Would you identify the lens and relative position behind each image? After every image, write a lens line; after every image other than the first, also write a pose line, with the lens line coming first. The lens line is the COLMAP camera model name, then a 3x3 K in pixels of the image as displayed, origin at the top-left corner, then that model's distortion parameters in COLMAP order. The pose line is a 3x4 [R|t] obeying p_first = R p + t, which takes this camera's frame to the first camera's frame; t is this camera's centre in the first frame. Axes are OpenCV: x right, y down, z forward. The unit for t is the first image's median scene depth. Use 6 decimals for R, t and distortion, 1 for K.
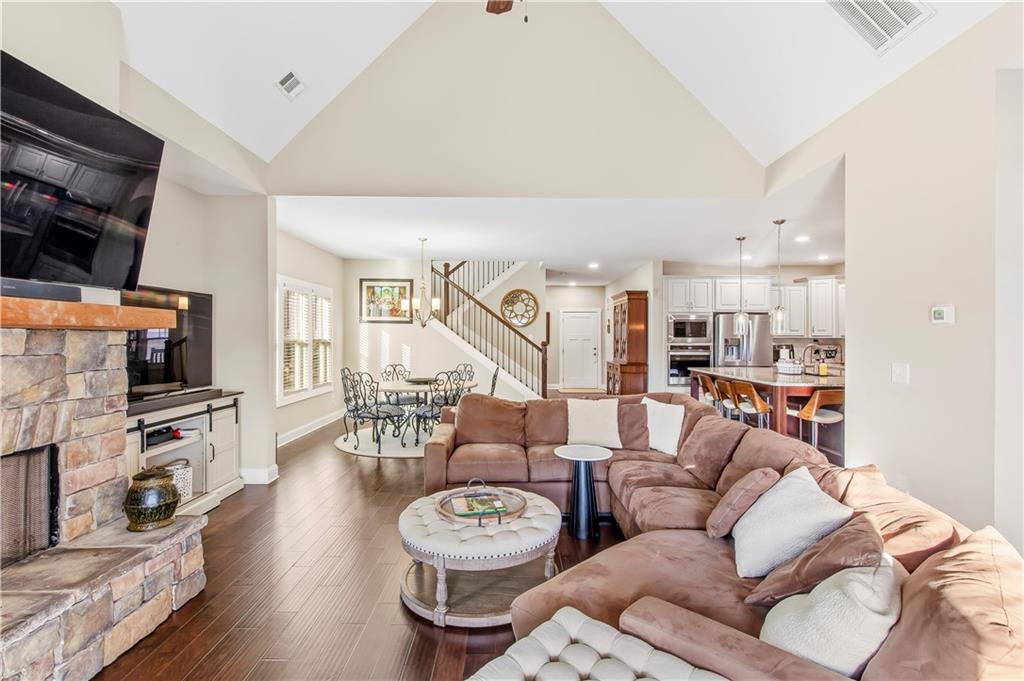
lens RADIAL K [[479.6, 0, 509.6], [0, 479.6, 333.4], [0, 0, 1]] dist [0.012951, -0.003810]
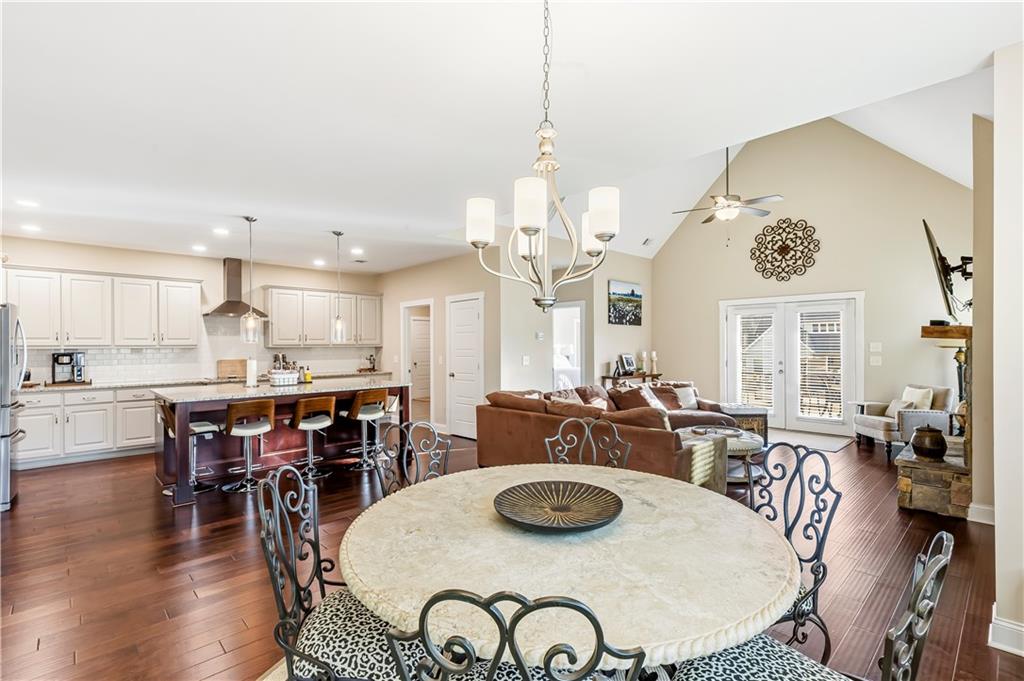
lens RADIAL K [[479.6, 0, 513.5], [0, 479.6, 342.1], [0, 0, 1]] dist [0.012951, -0.003810]
pose [[-0.691232, 0.003862, 0.722622, -0.291737], [-0.000793, 0.999981, -0.006102, 0.003286], [-0.722632, -0.004791, -0.691216, 0.956208]]
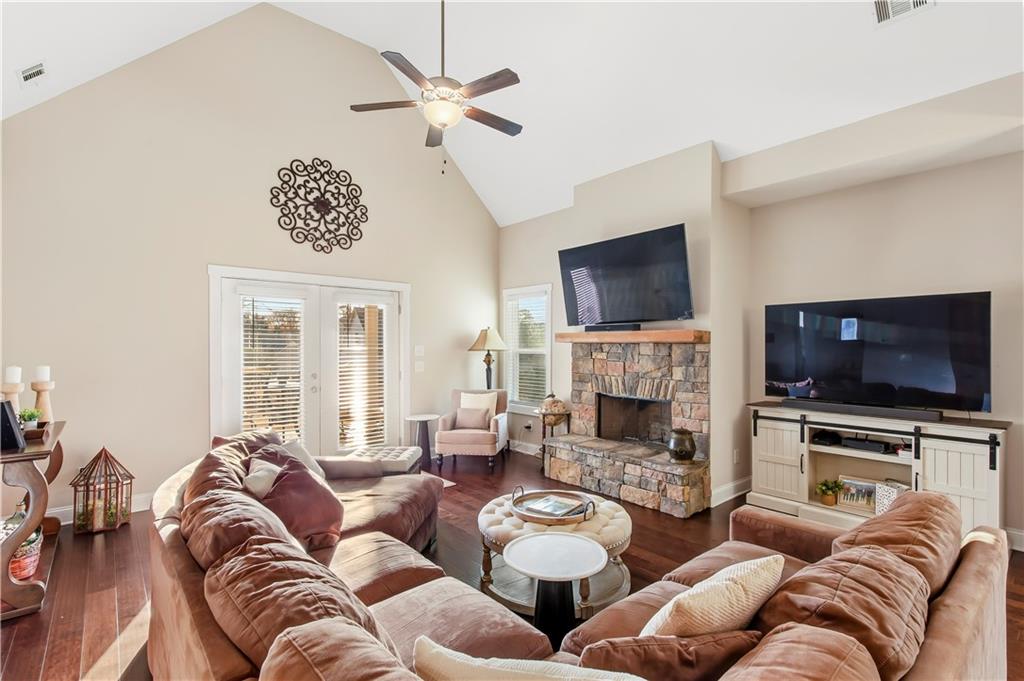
lens RADIAL K [[479.6, 0, 513.4], [0, 479.6, 345.0], [0, 0, 1]] dist [0.012951, -0.003810]
pose [[-0.759565, -0.002424, -0.650427, 0.227216], [0.003149, 0.999968, -0.007404, 0.003399], [0.650424, -0.007672, -0.759532, 0.569571]]
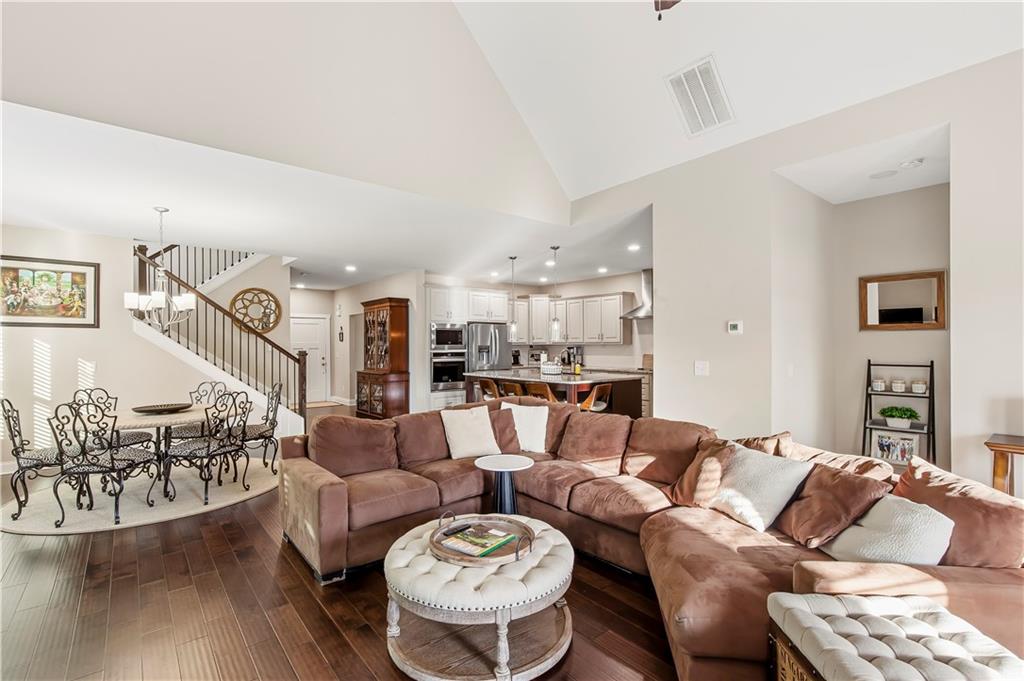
lens RADIAL K [[479.6, 0, 512.4], [0, 479.6, 337.8], [0, 0, 1]] dist [0.012951, -0.003810]
pose [[0.774527, 0.001288, 0.632539, -0.183486], [0.004027, 0.999968, -0.006968, 0.000627], [-0.632527, 0.007944, 0.774497, 0.095761]]
